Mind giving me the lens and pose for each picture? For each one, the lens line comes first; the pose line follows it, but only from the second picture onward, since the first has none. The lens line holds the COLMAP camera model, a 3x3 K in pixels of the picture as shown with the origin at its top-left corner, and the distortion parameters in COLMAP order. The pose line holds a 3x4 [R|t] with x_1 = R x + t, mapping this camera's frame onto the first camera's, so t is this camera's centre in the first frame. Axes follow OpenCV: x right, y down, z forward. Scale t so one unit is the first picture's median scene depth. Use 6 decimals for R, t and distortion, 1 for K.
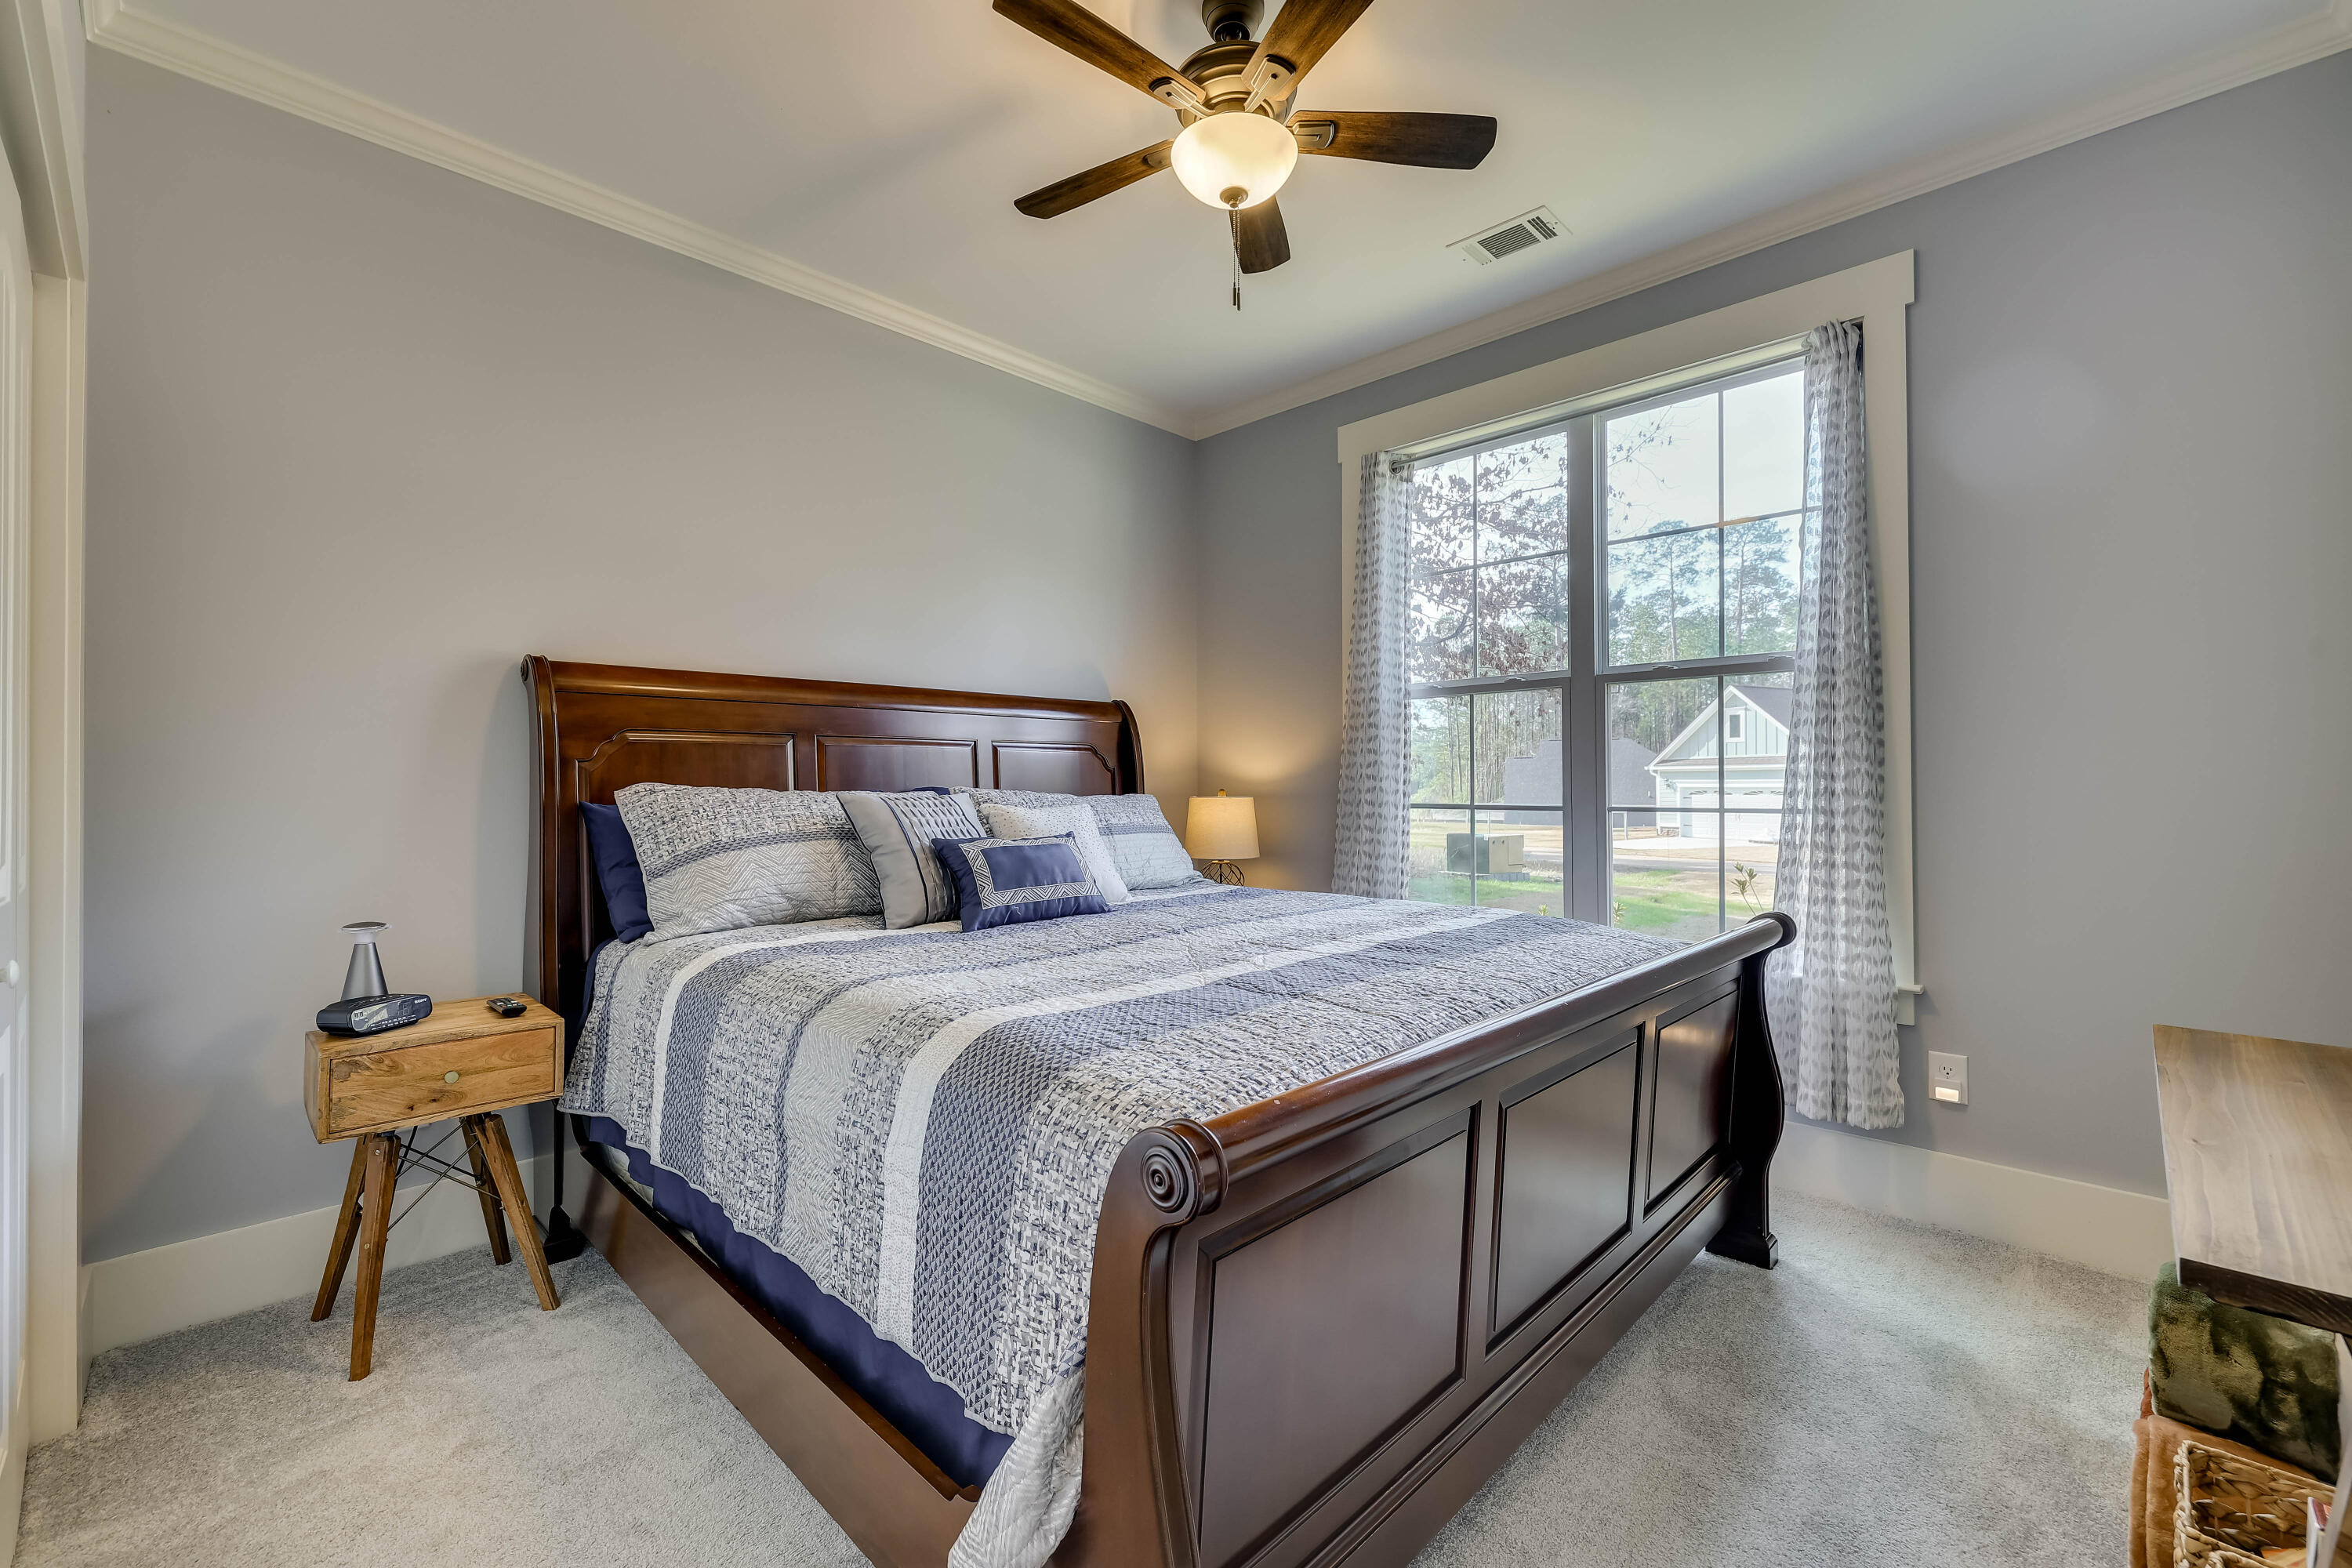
lens RADIAL K [[978.0, 0, 1176.0], [0, 978.0, 784.0], [0, 0, 1]] dist [0.026575, -0.011182]
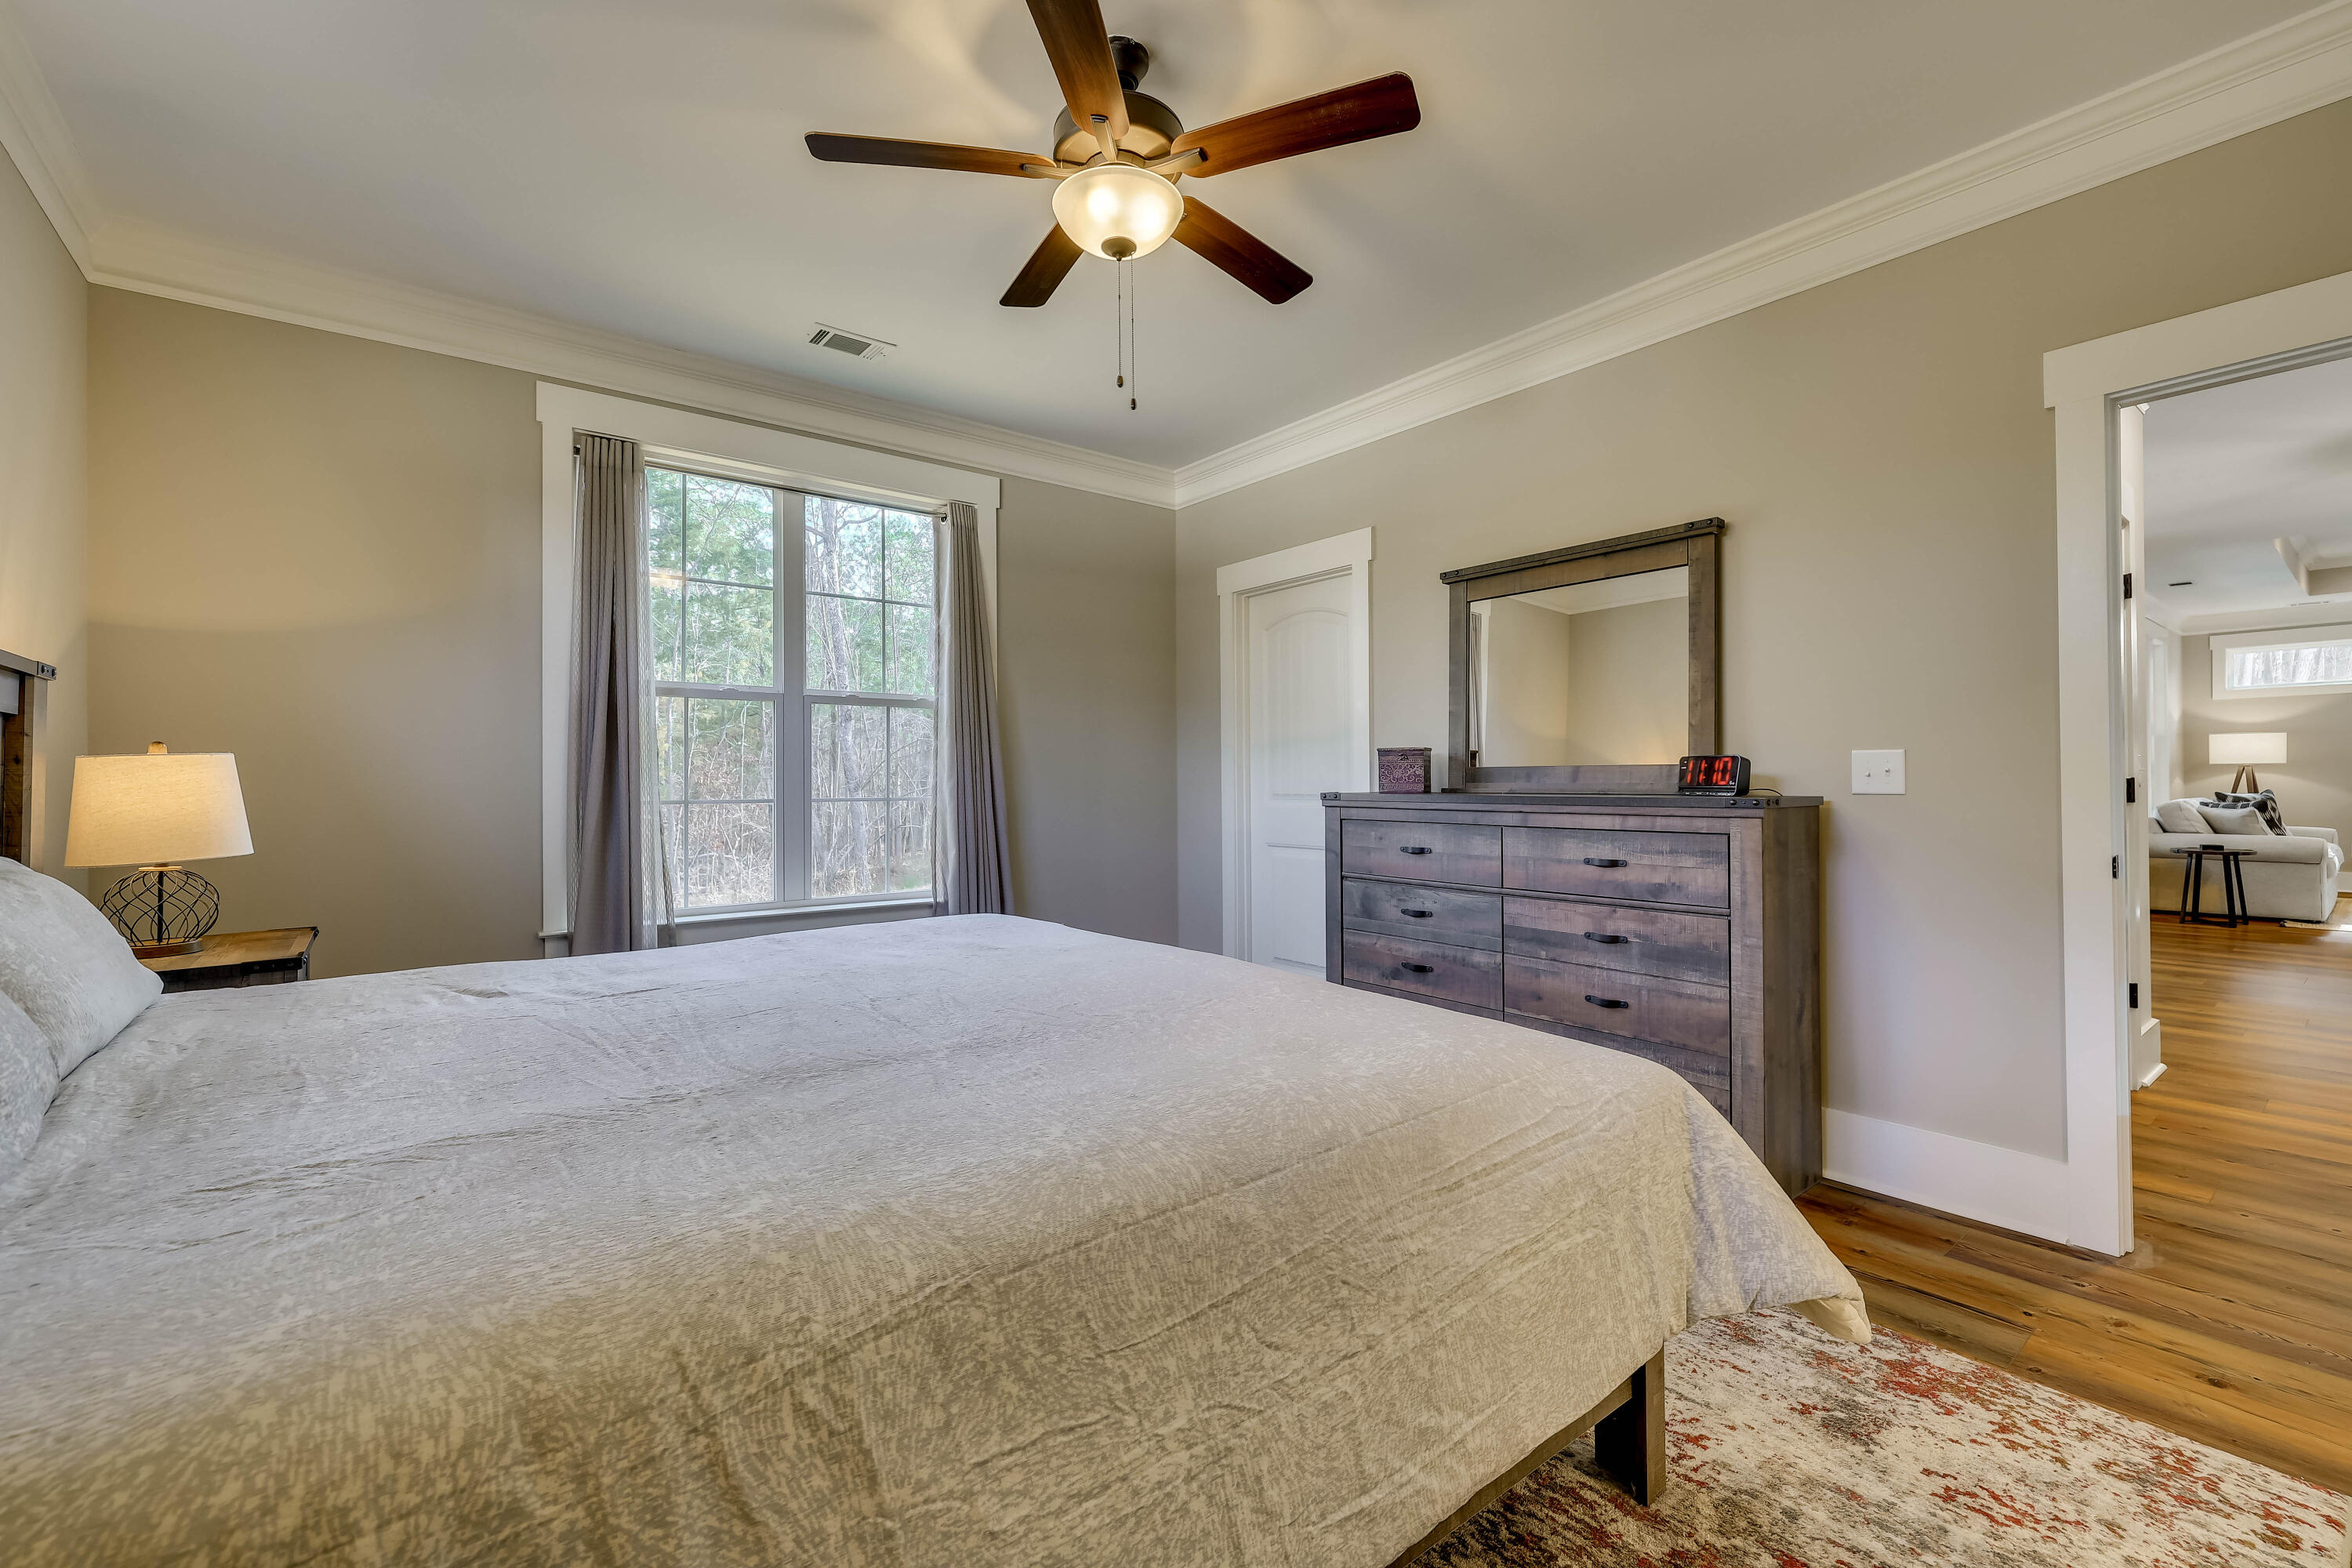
lens RADIAL K [[978.0, 0, 1176.0], [0, 978.0, 784.0], [0, 0, 1]] dist [0.026575, -0.011182]
pose [[0.158177, -0.003011, 0.987406, -0.740233], [-0.002488, 0.999991, 0.003448, -0.005681], [-0.987408, -0.003002, 0.158168, 0.340065]]
